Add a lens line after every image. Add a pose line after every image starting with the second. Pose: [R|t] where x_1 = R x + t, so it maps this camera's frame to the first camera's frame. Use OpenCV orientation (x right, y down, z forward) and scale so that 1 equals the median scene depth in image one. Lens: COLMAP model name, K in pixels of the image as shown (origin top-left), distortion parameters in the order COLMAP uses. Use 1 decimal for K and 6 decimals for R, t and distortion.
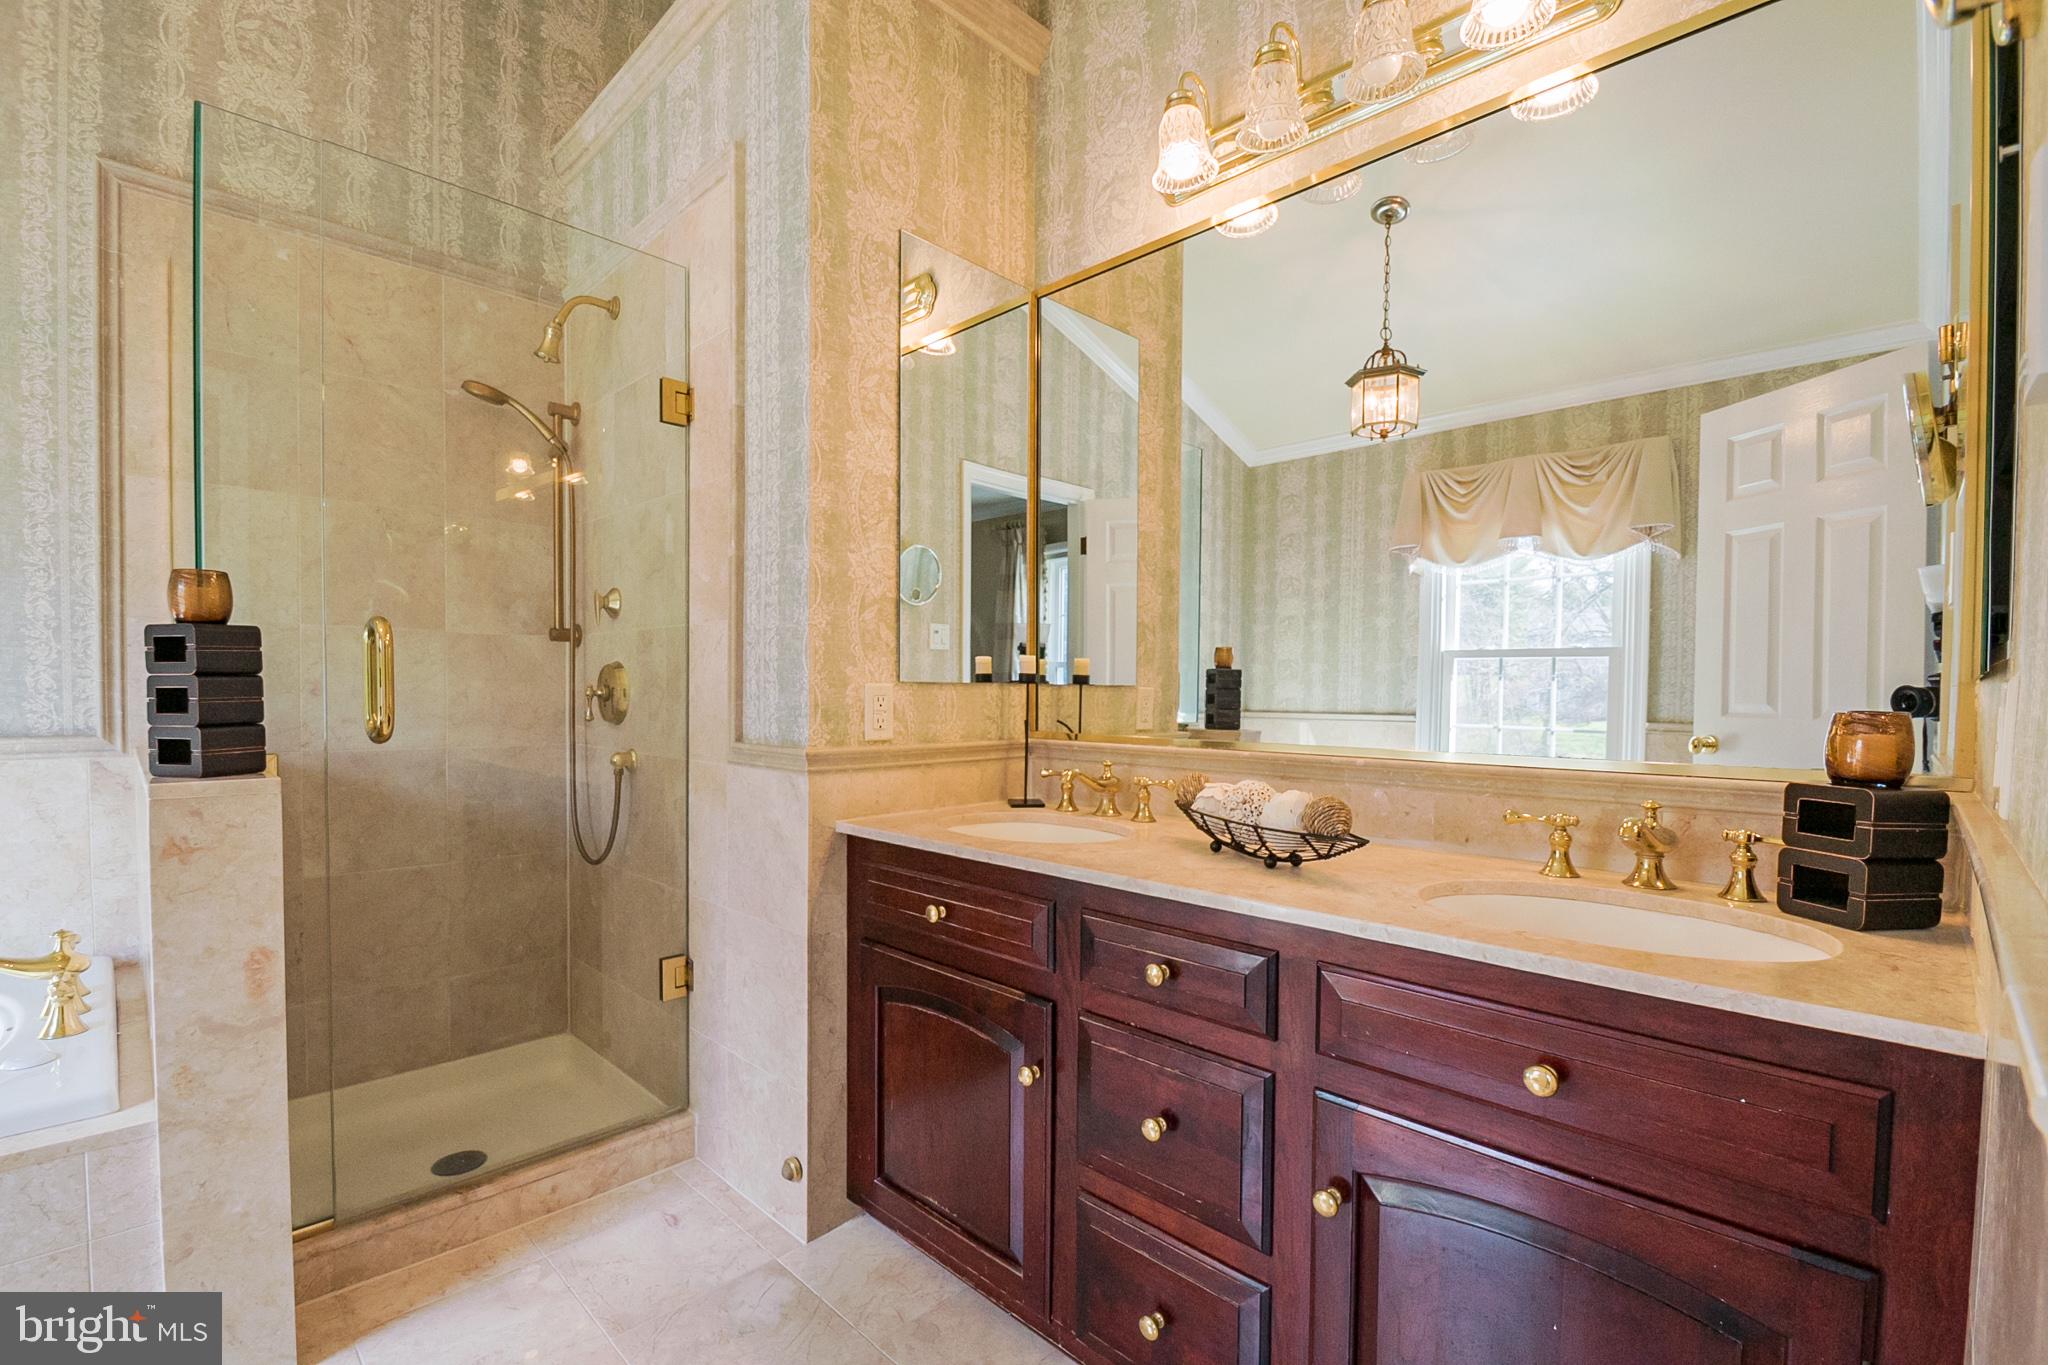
lens RADIAL K [[913.3, 0, 1005.3], [0, 913.3, 723.4], [0, 0, 1]] dist [0.004881, -0.011136]
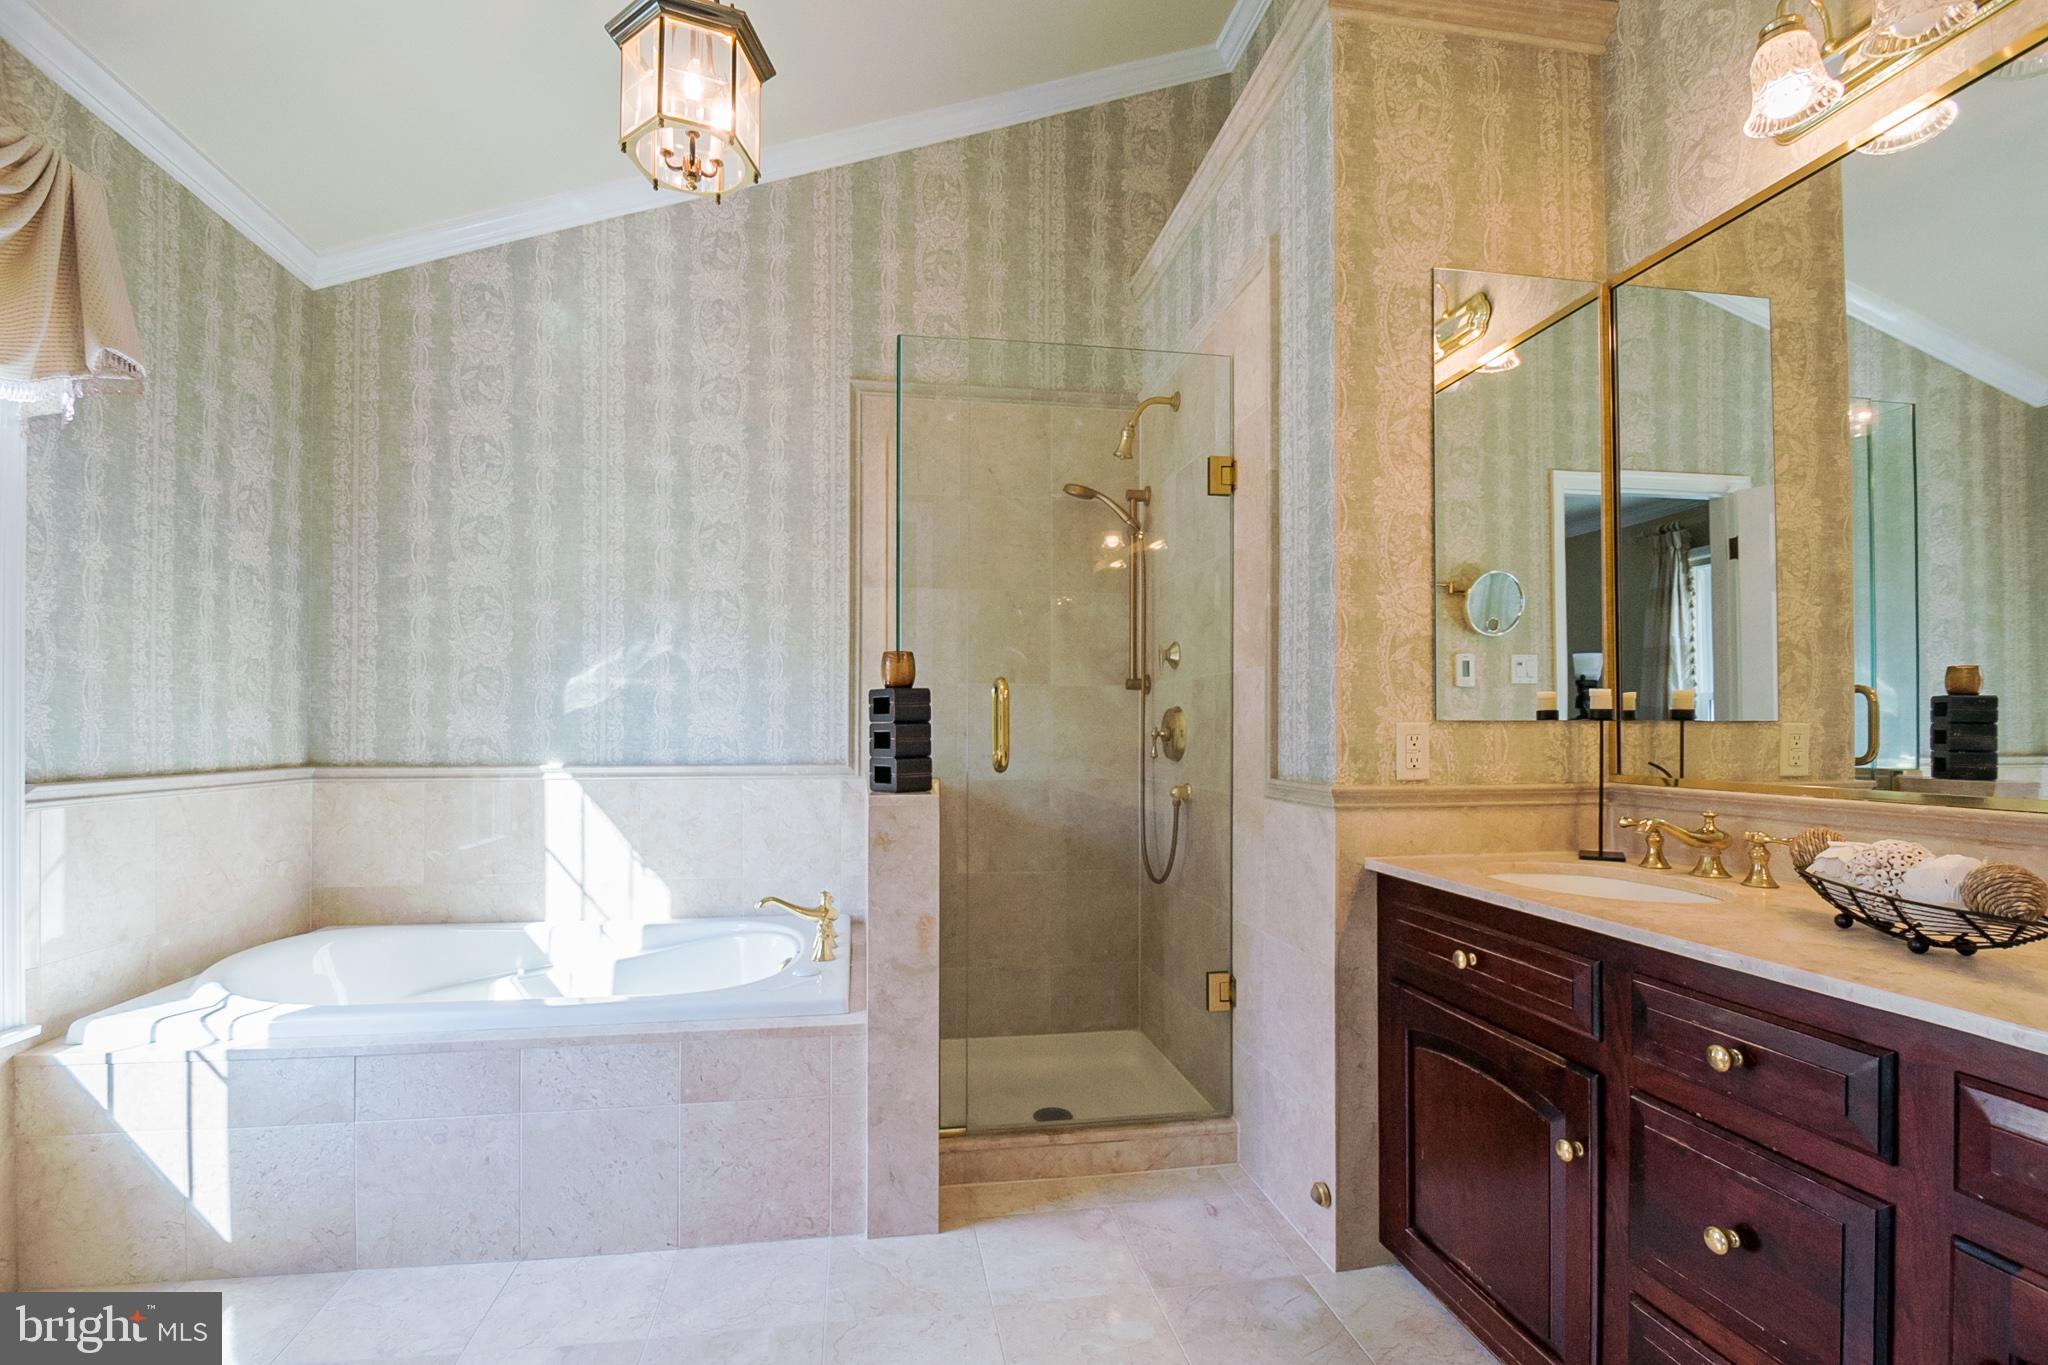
lens RADIAL K [[913.3, 0, 991.1], [0, 913.3, 723.1], [0, 0, 1]] dist [0.004881, -0.011136]
pose [[0.805794, -0.012270, -0.592069, 0.077771], [-0.013991, 0.999112, -0.039748, 0.002652], [0.592031, 0.040312, 0.804906, -0.067698]]
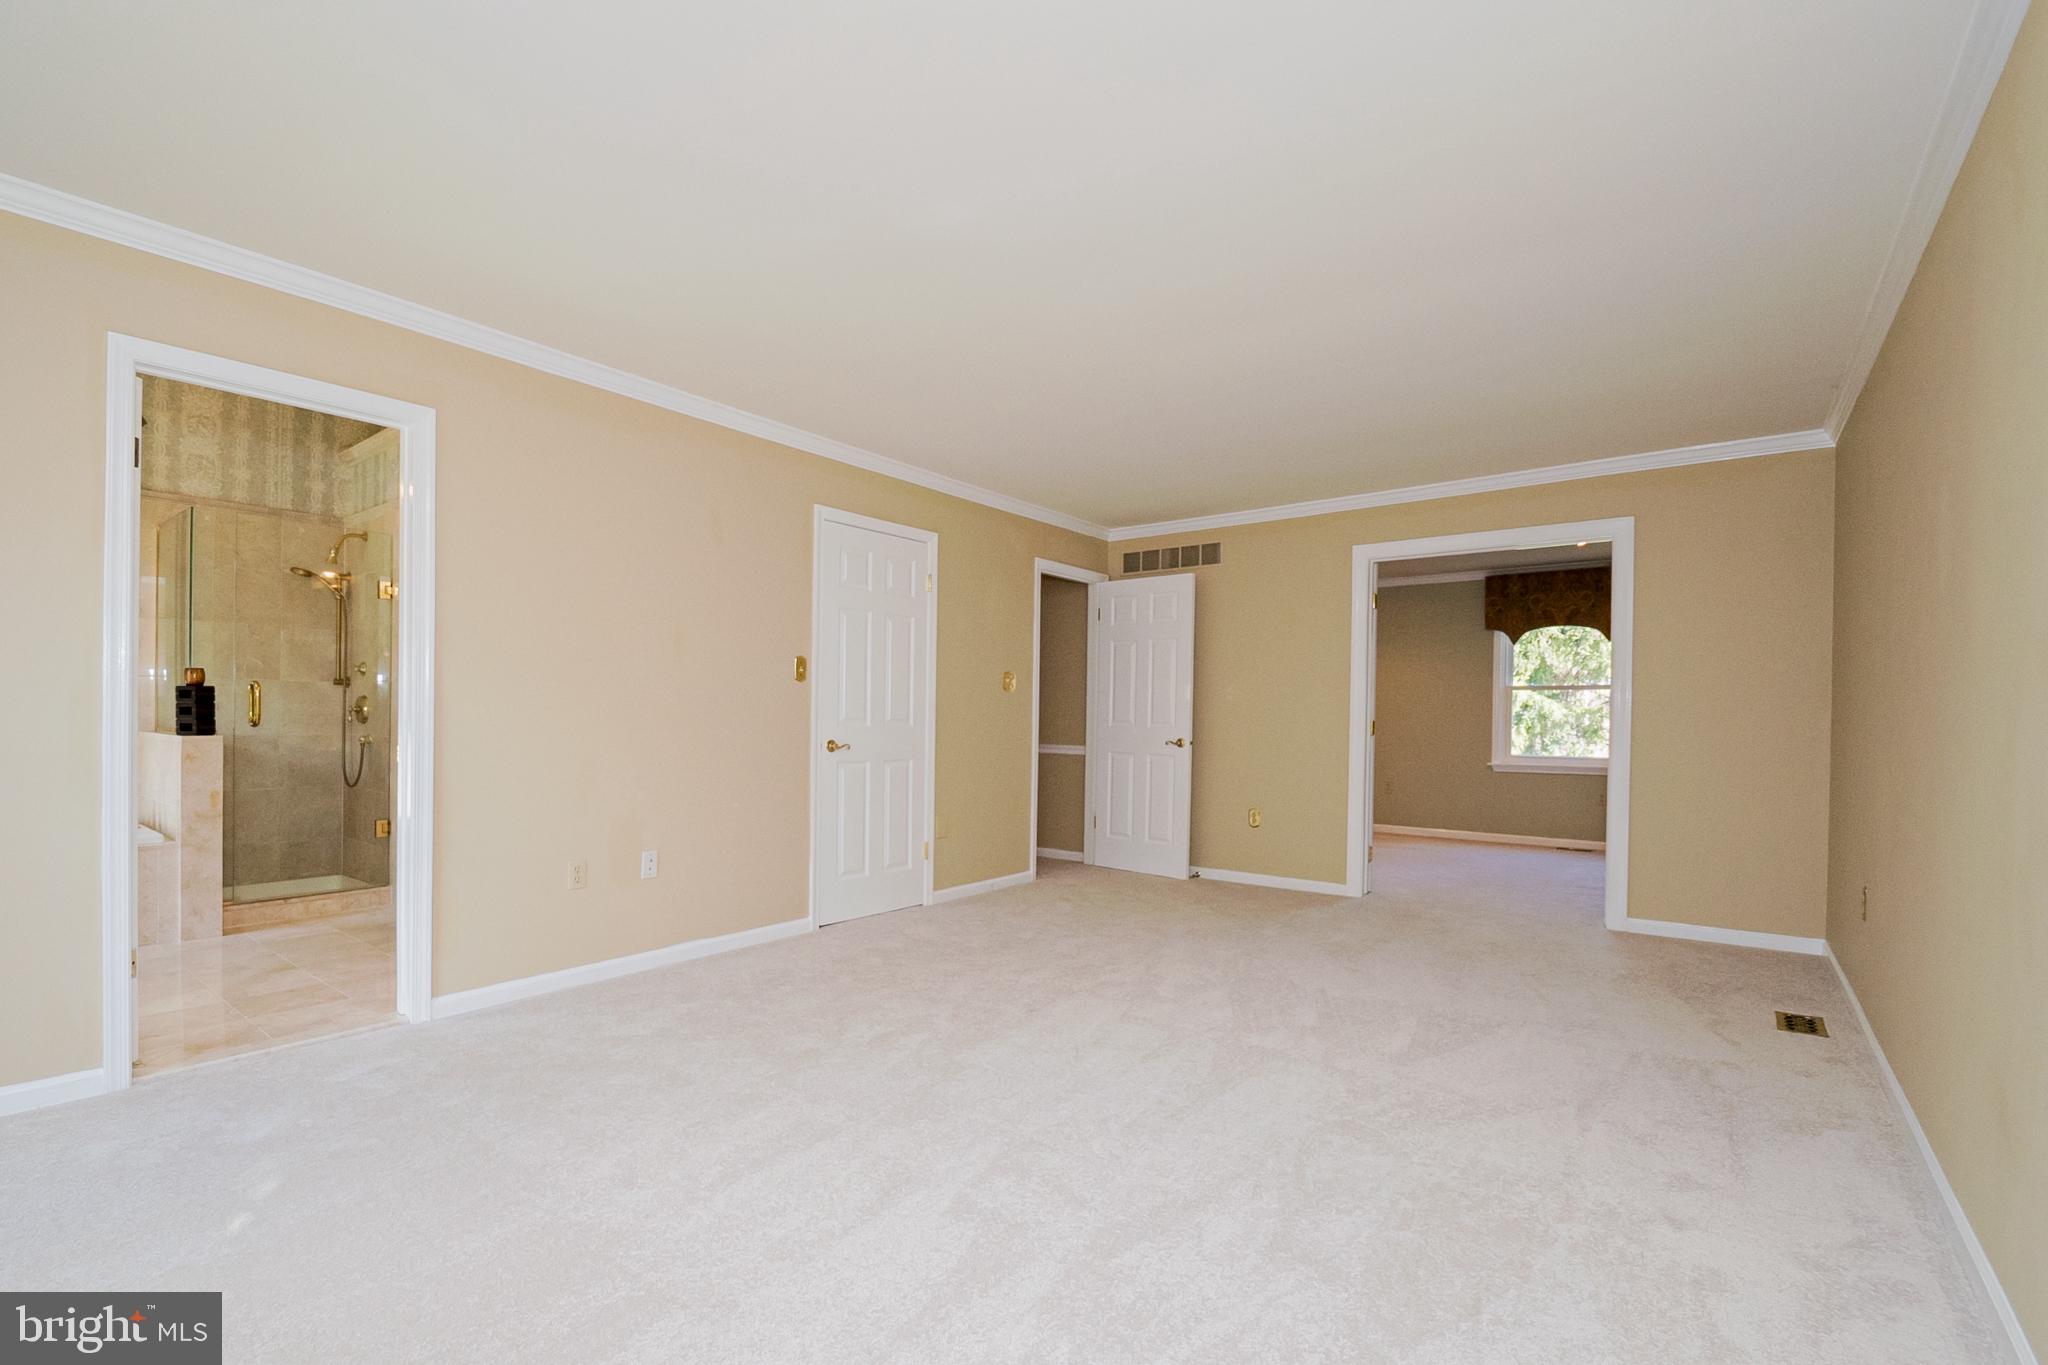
lens RADIAL K [[913.3, 0, 995.6], [0, 913.3, 724.0], [0, 0, 1]] dist [0.004881, -0.011136]
pose [[0.992849, 0.003454, 0.119330, 1.010911], [-0.000756, 0.999743, -0.022649, 0.061746], [-0.119377, 0.022397, 0.992596, -1.675360]]
